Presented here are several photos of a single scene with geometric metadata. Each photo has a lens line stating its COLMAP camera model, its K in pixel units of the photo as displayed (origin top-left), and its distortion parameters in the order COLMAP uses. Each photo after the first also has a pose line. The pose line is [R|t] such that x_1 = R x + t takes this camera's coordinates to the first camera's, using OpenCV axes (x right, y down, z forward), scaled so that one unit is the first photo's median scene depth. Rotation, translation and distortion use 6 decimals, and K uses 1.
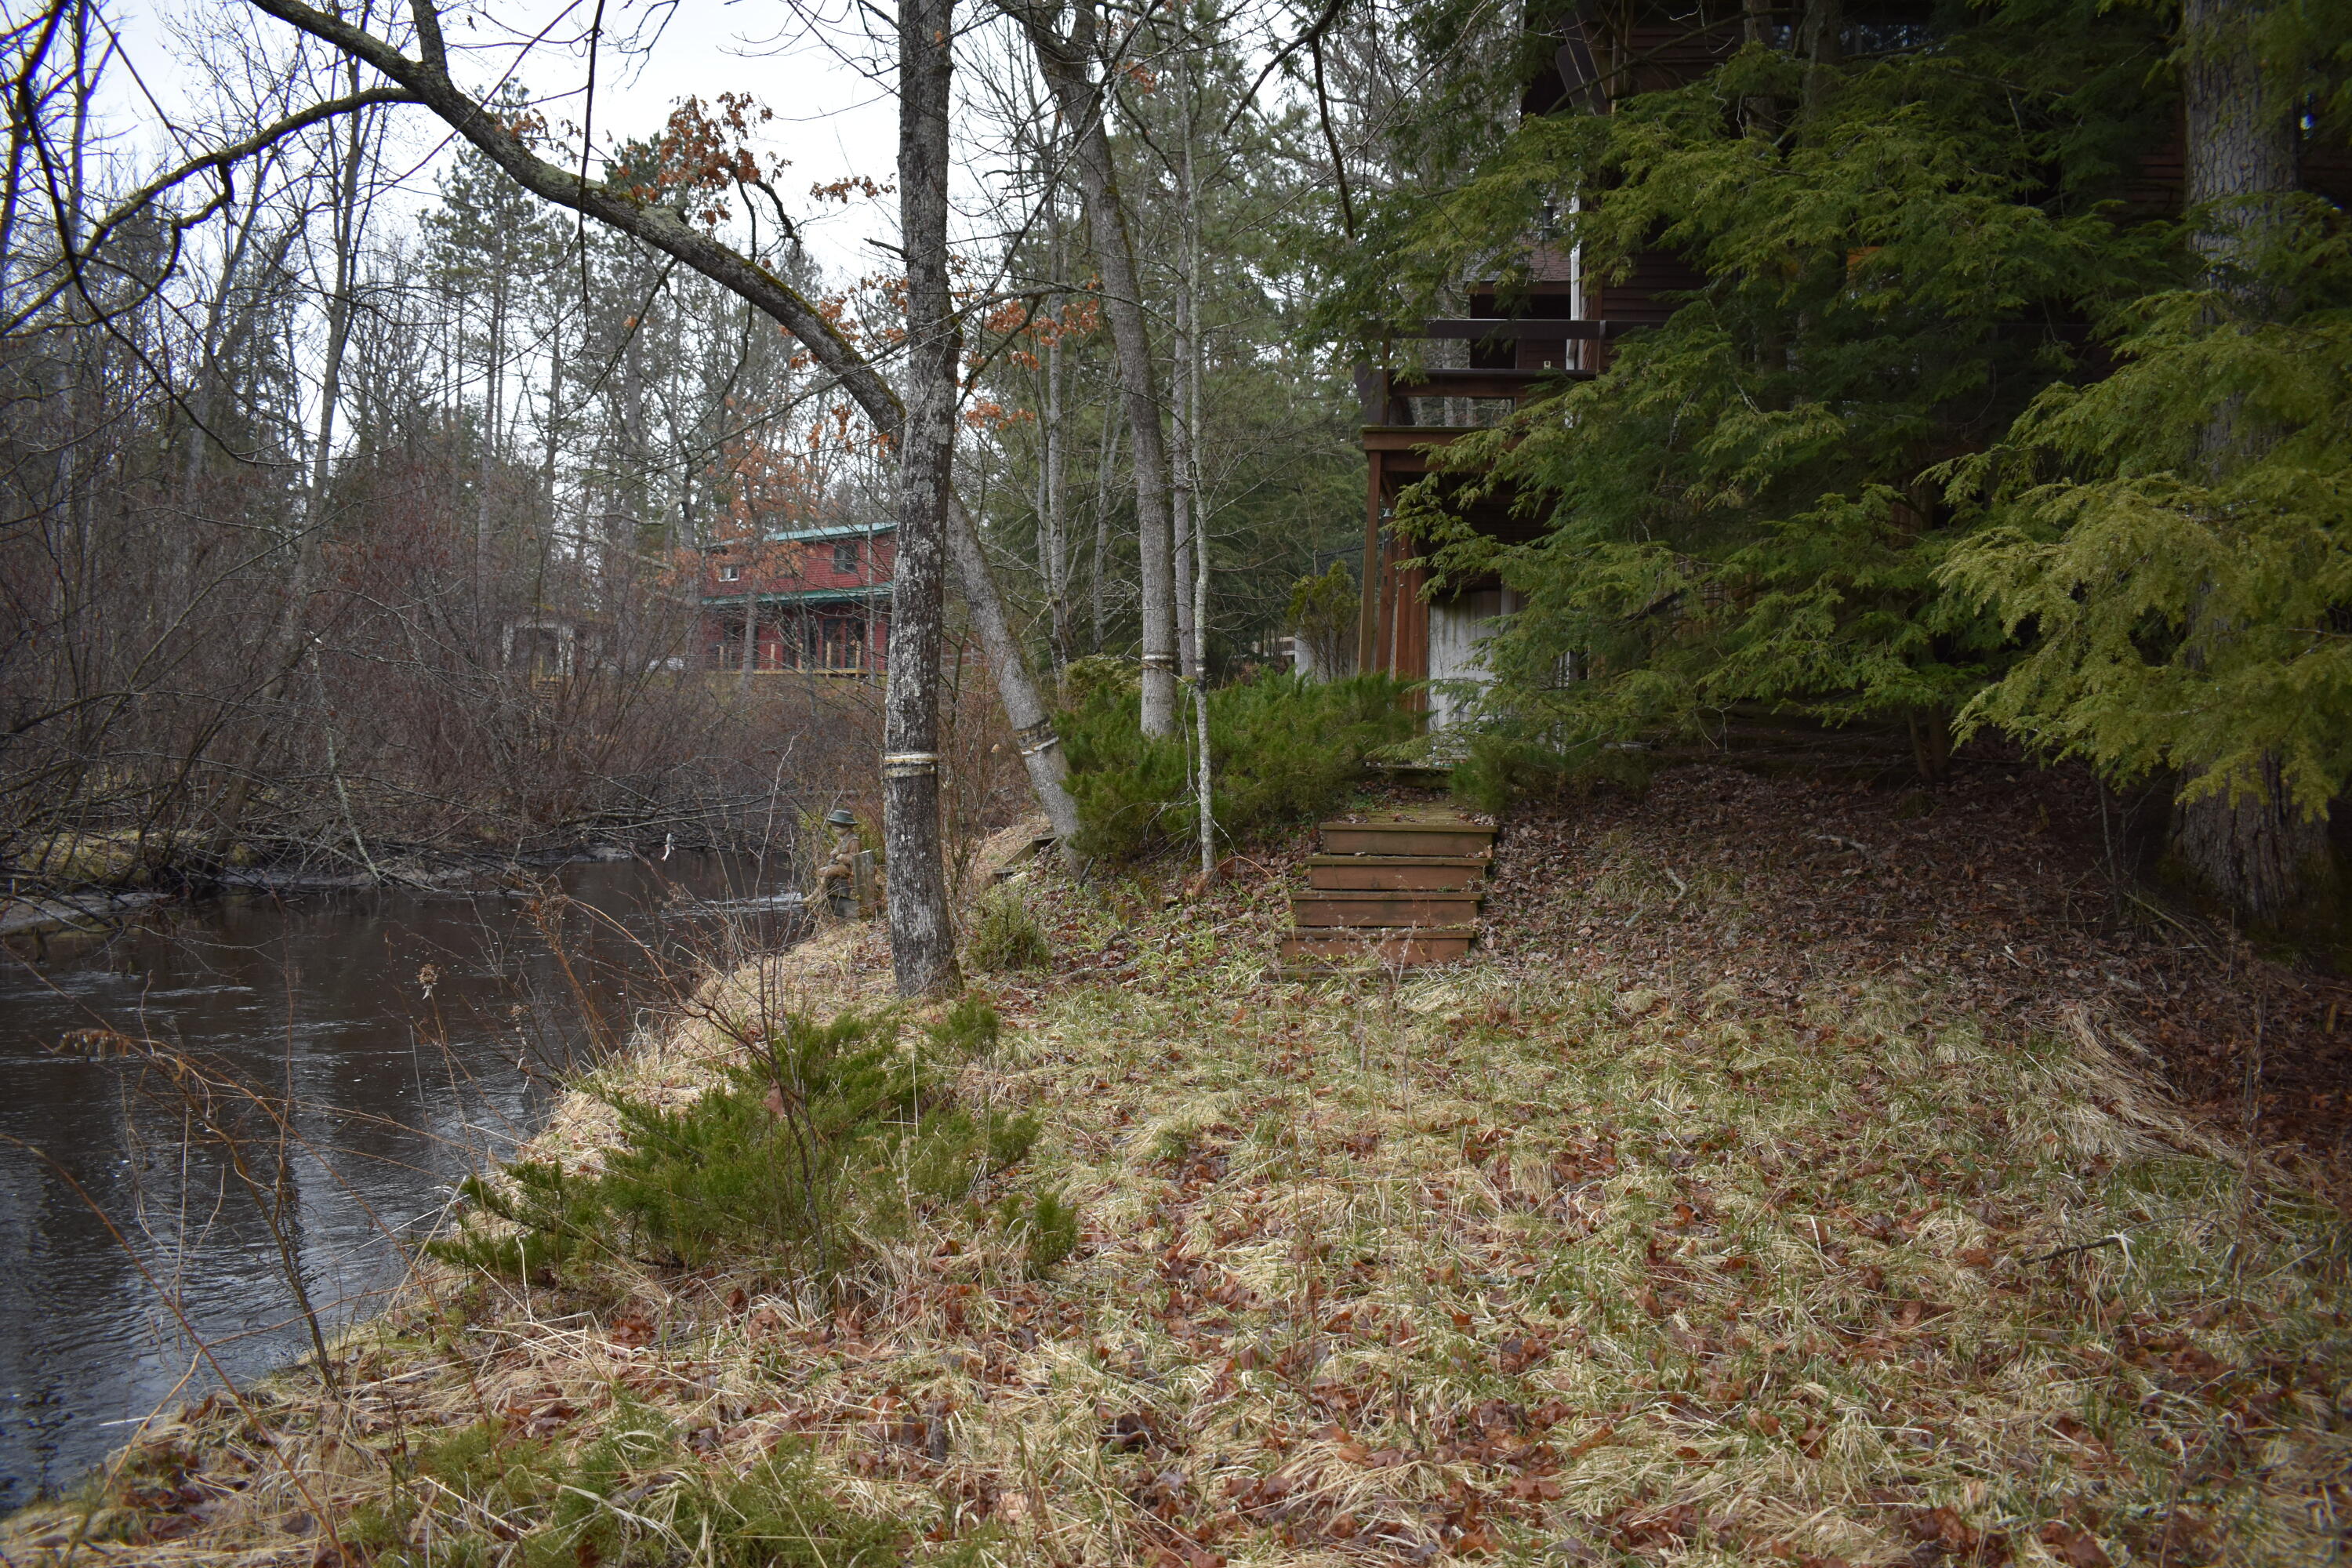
lens RADIAL K [[1849.8, 0, 1178.0], [0, 1849.8, 778.4], [0, 0, 1]] dist [-0.089112, 0.010177]
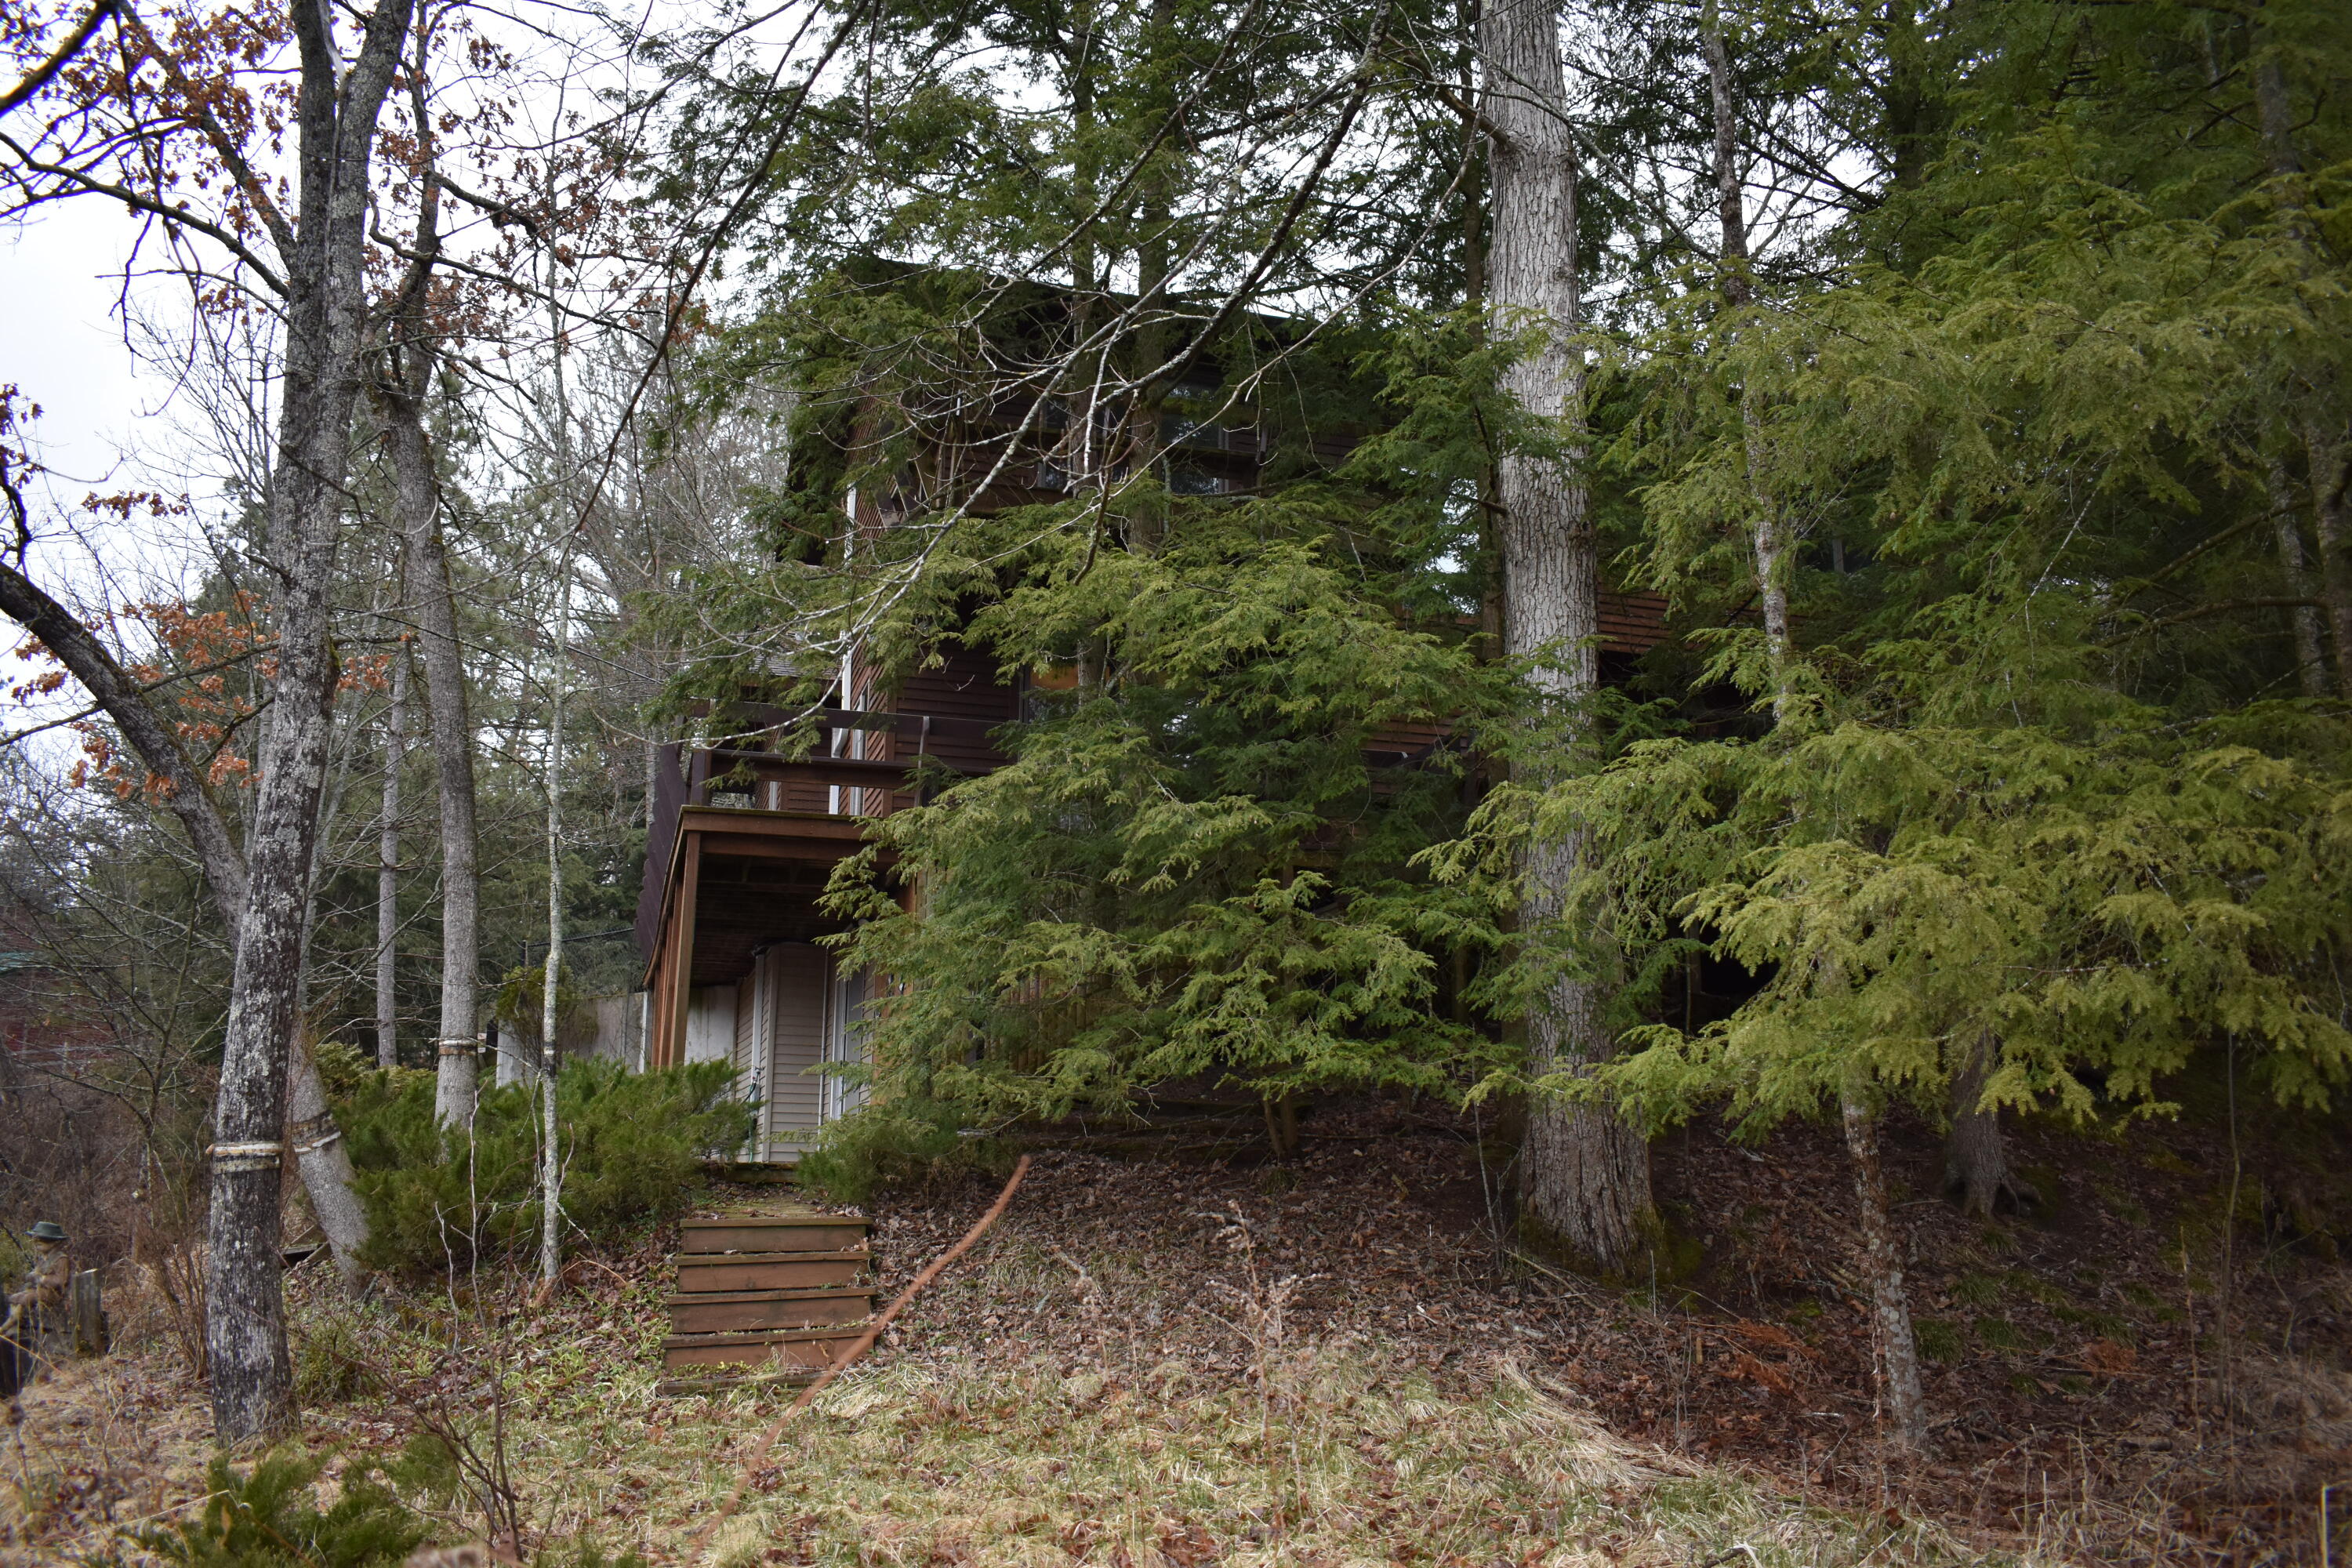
lens RADIAL K [[1849.8, 0, 1176.7], [0, 1849.8, 783.2], [0, 0, 1]] dist [-0.089112, 0.010177]
pose [[0.893608, 0.065778, 0.444003, -0.143991], [0.031934, 0.977380, -0.209068, 0.011429], [-0.447712, 0.201003, 0.871293, 0.056668]]
